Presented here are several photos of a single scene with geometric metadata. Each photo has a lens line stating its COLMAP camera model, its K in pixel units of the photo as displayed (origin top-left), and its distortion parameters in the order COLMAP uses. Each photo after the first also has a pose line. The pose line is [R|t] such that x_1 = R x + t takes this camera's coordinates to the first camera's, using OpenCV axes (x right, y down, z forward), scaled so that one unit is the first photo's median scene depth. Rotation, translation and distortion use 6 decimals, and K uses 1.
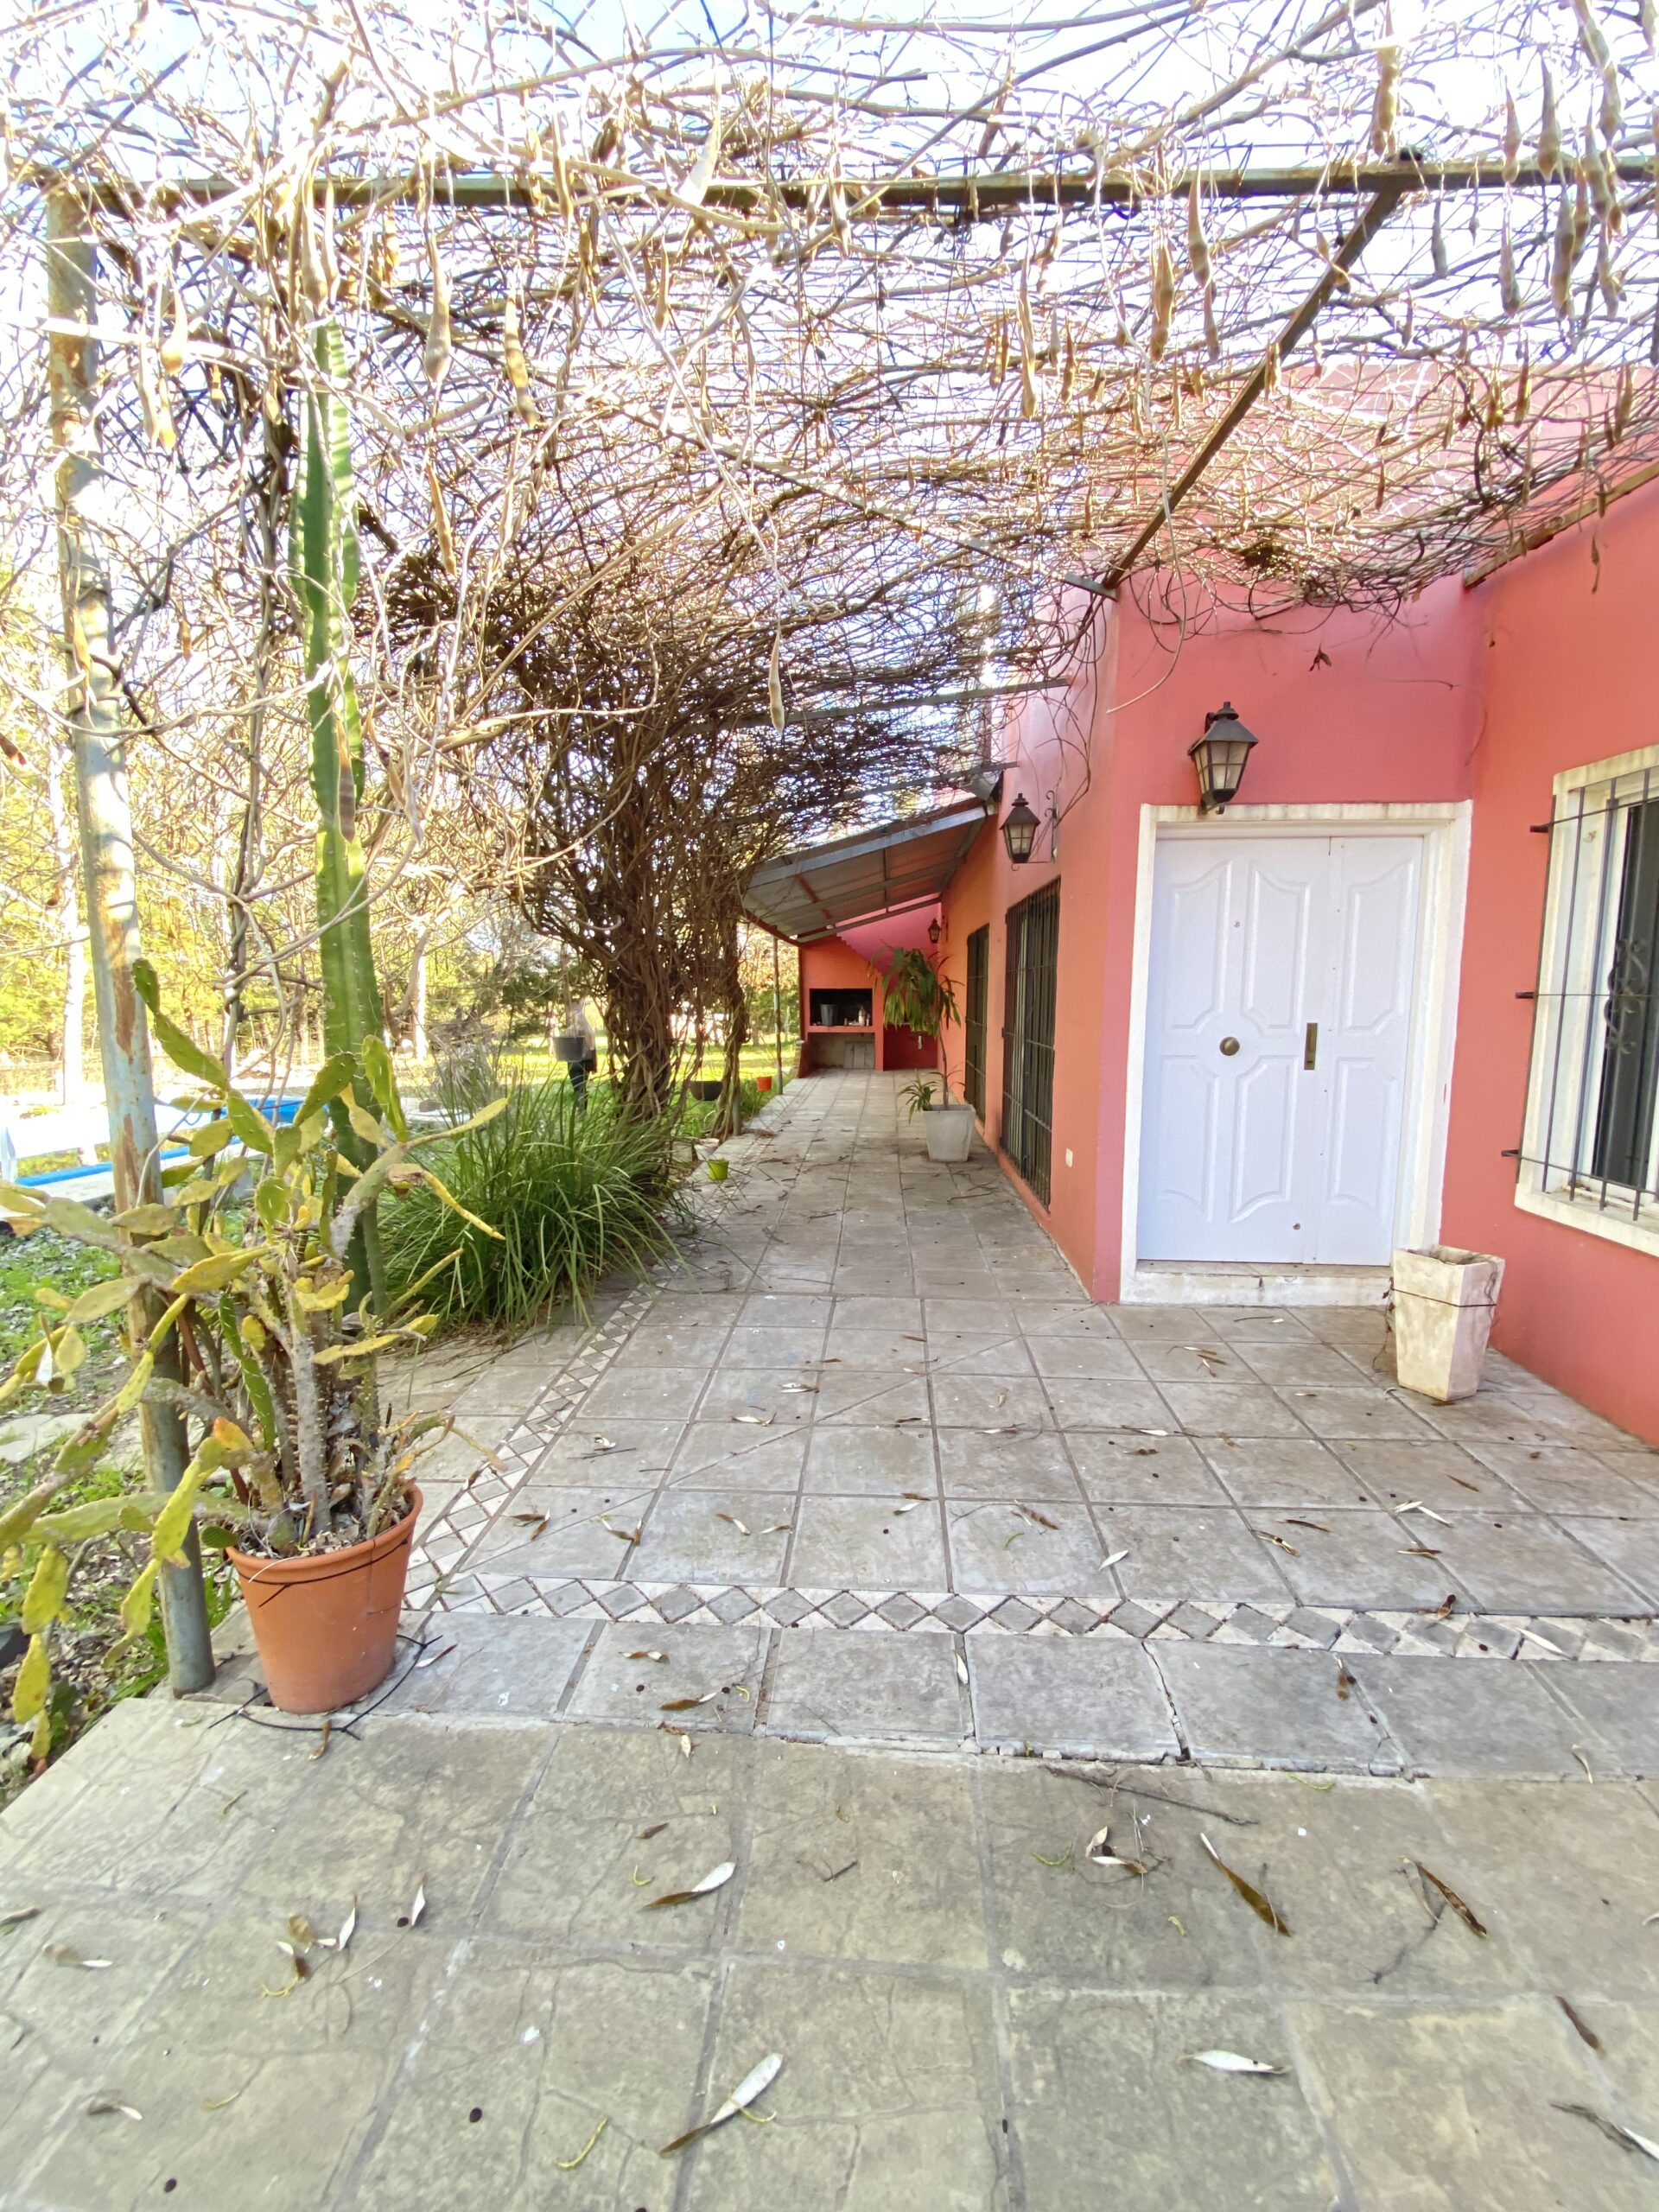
lens RADIAL K [[895.6, 0, 834.5], [0, 895.6, 1104.5], [0, 0, 1]] dist [0.043062, -0.036164]
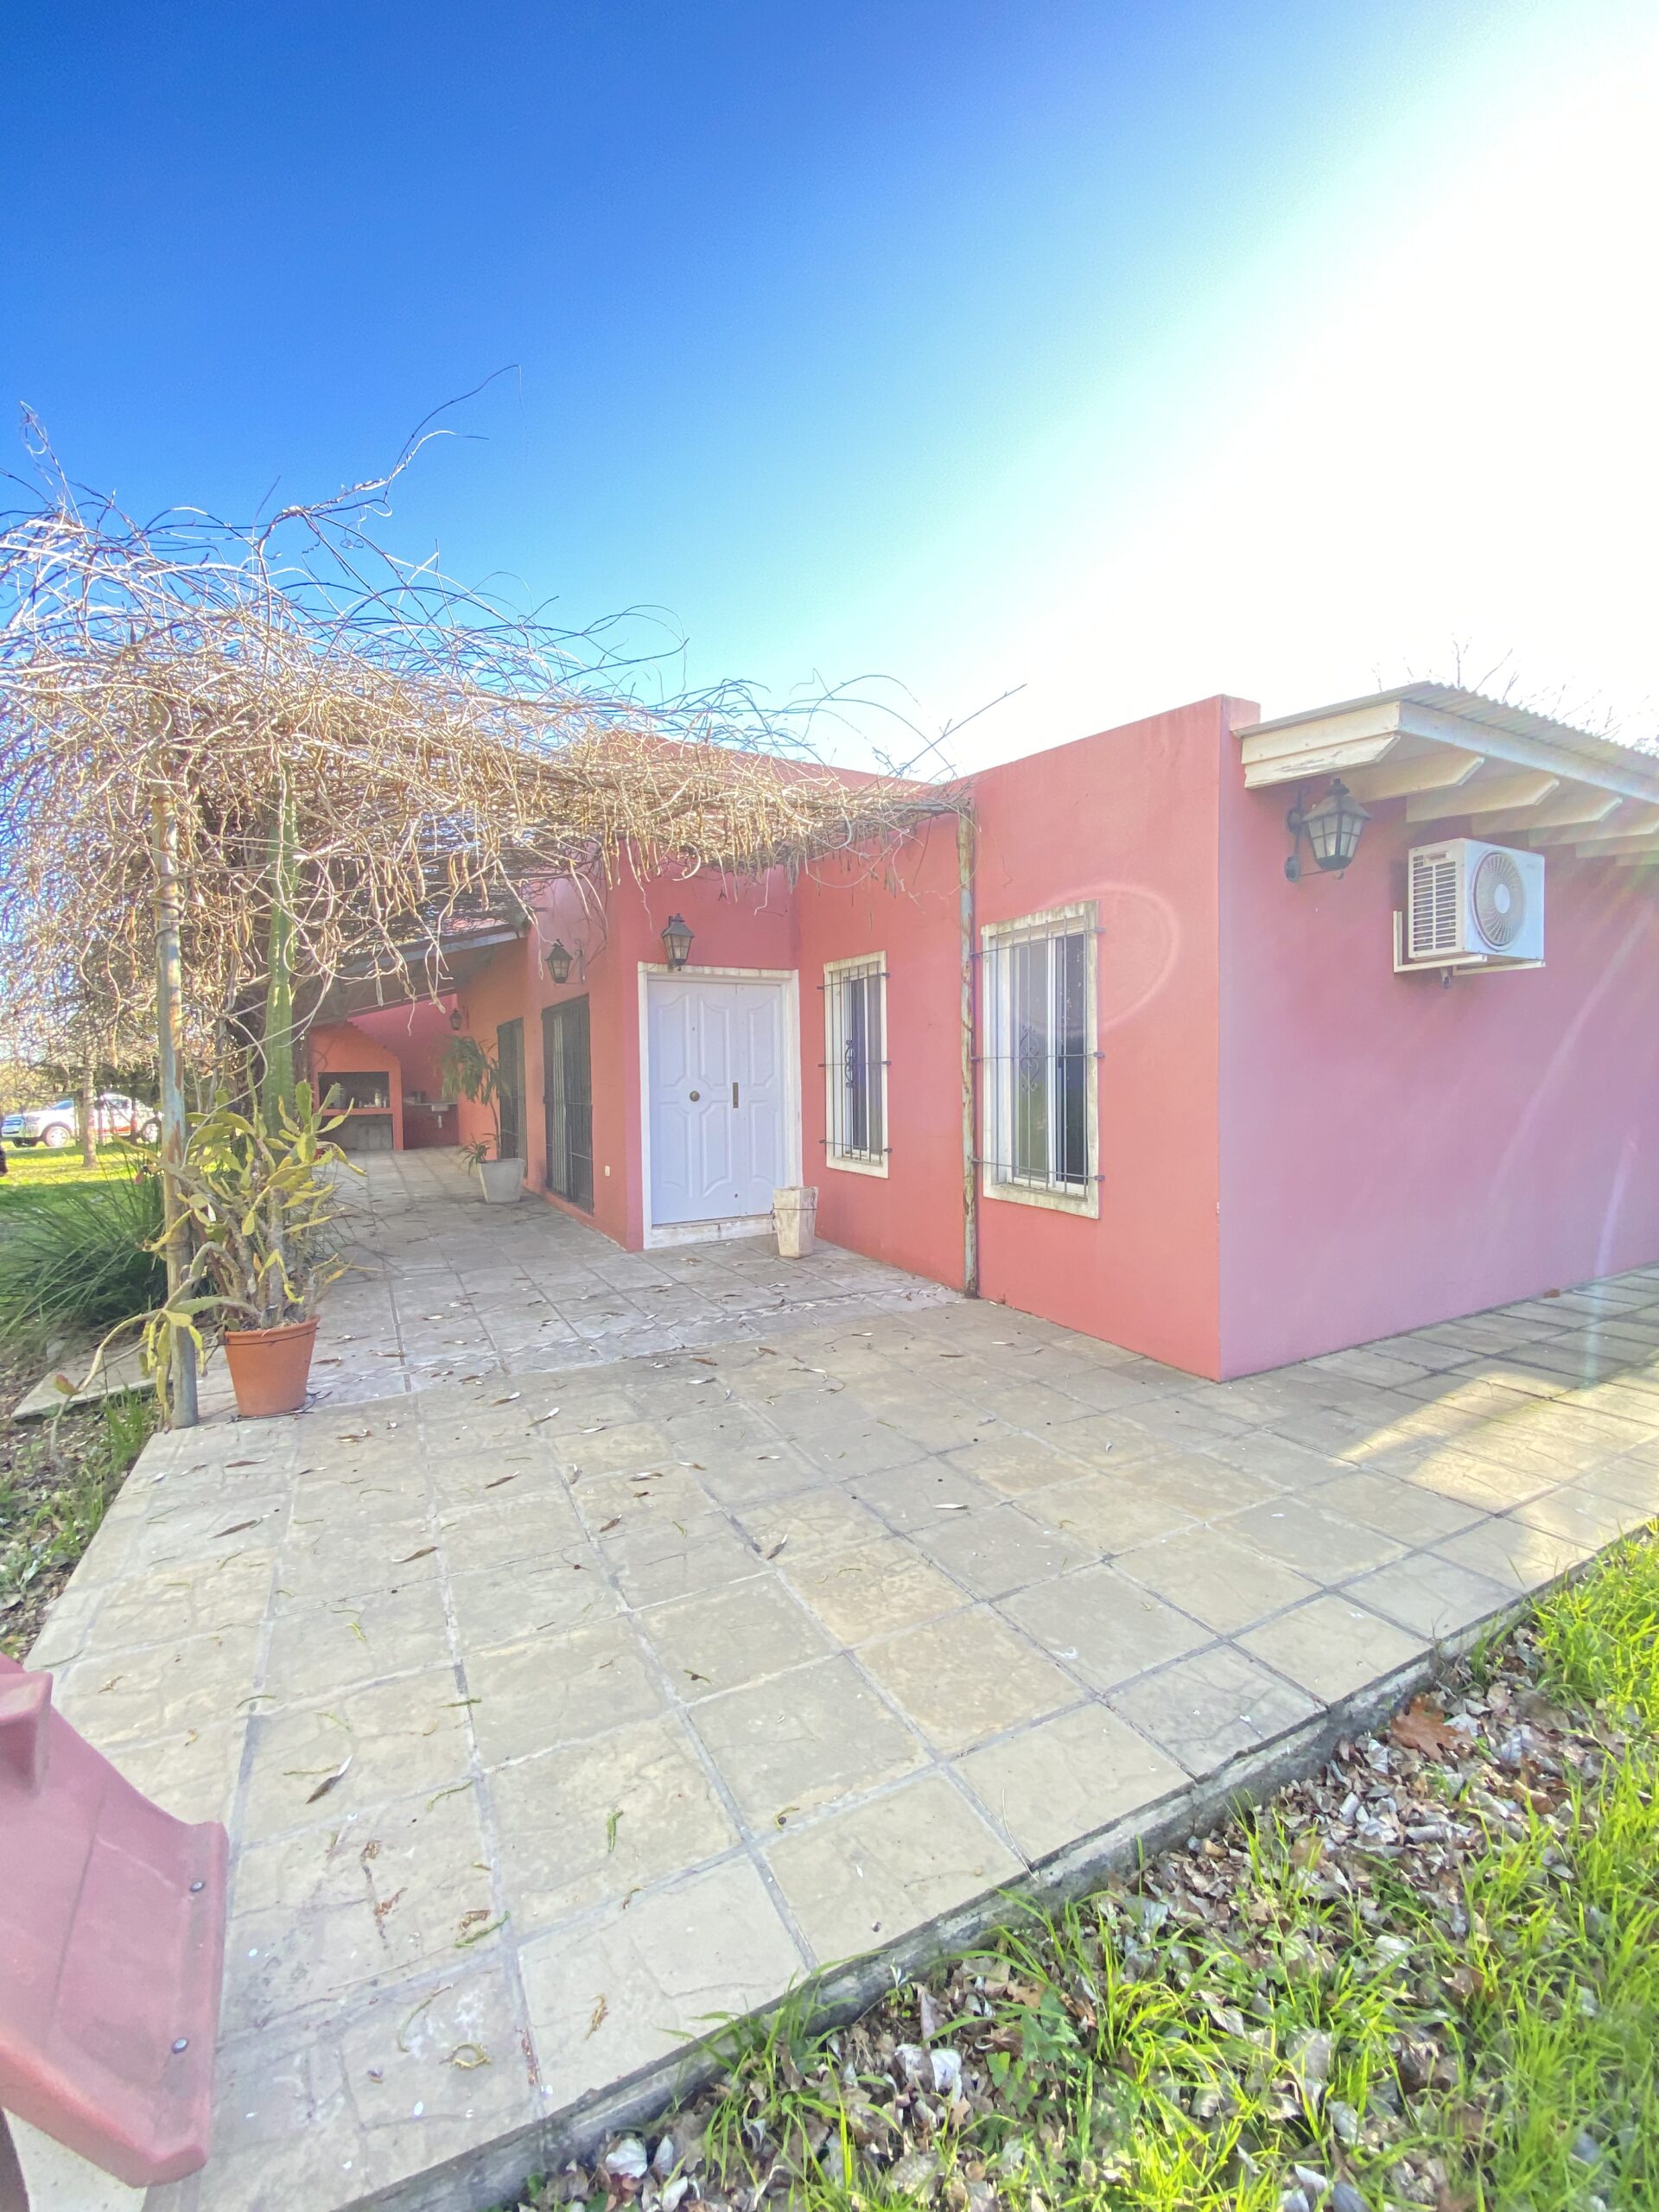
lens RADIAL K [[895.6, 0, 834.5], [0, 895.6, 1104.5], [0, 0, 1]] dist [0.043062, -0.036164]
pose [[0.854964, -0.028621, 0.517898, -0.307042], [0.077775, 0.994262, -0.073448, 0.131590], [-0.512824, 0.103075, 0.852284, -0.820726]]
